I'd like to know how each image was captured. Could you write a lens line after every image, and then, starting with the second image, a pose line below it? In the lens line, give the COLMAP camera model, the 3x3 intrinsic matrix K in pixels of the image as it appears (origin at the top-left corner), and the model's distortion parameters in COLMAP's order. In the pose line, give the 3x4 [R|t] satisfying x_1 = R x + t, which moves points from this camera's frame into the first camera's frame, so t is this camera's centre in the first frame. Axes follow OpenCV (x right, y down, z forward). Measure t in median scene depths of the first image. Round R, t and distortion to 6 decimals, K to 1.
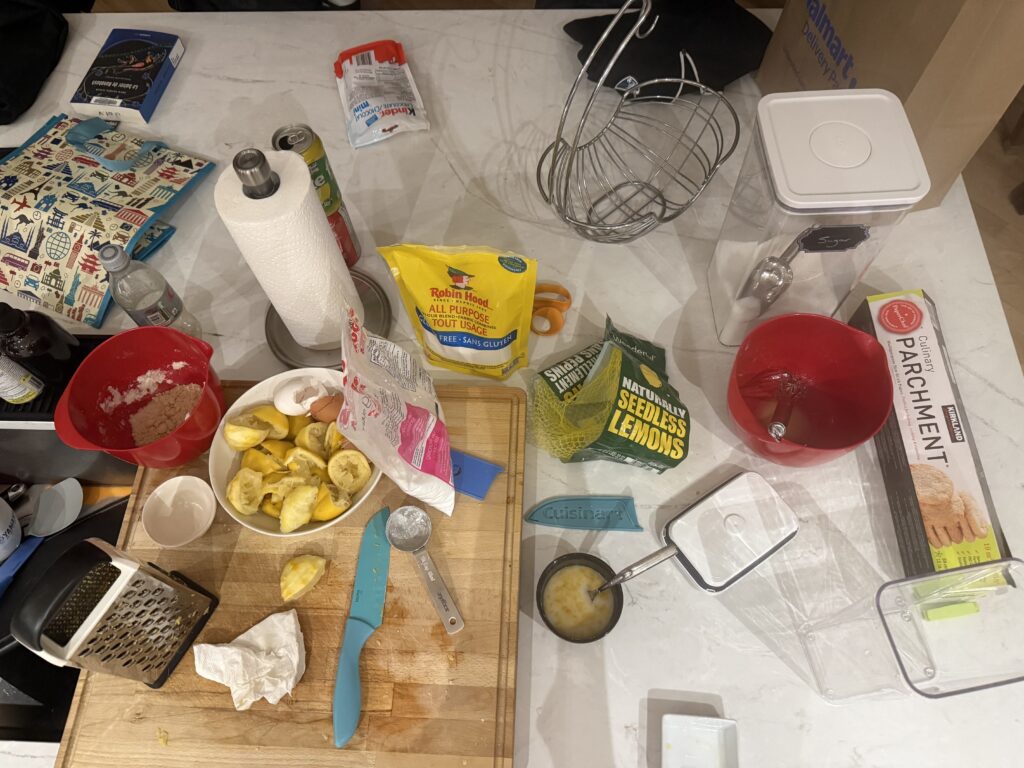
lens RADIAL K [[717.4, 0, 511.5], [0, 717.4, 382.4], [0, 0, 1]] dist [0.003082, -0.000979]
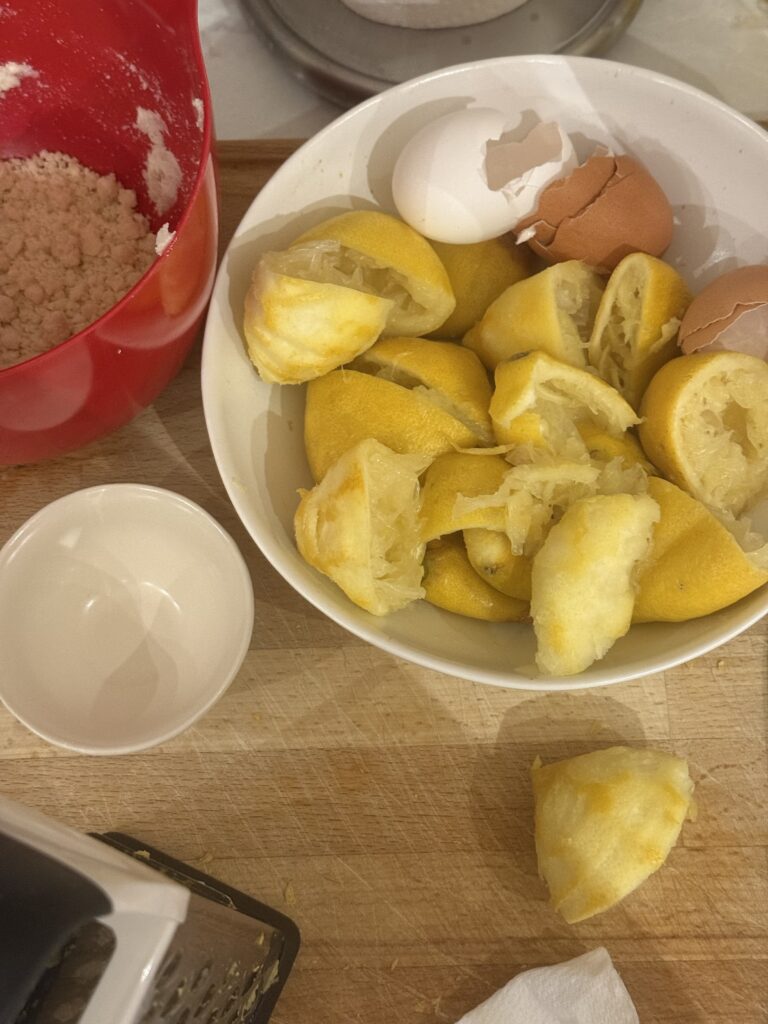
lens RADIAL K [[1526.3, 0, 384.5], [0, 1526.3, 512.9], [0, 0, 1]] dist [0.111814, 0.000000]
pose [[0.998047, -0.062464, 0.001025, -0.356387], [0.061486, 0.985054, 0.160896, 0.054603], [-0.011060, -0.160519, 0.986971, 0.436345]]
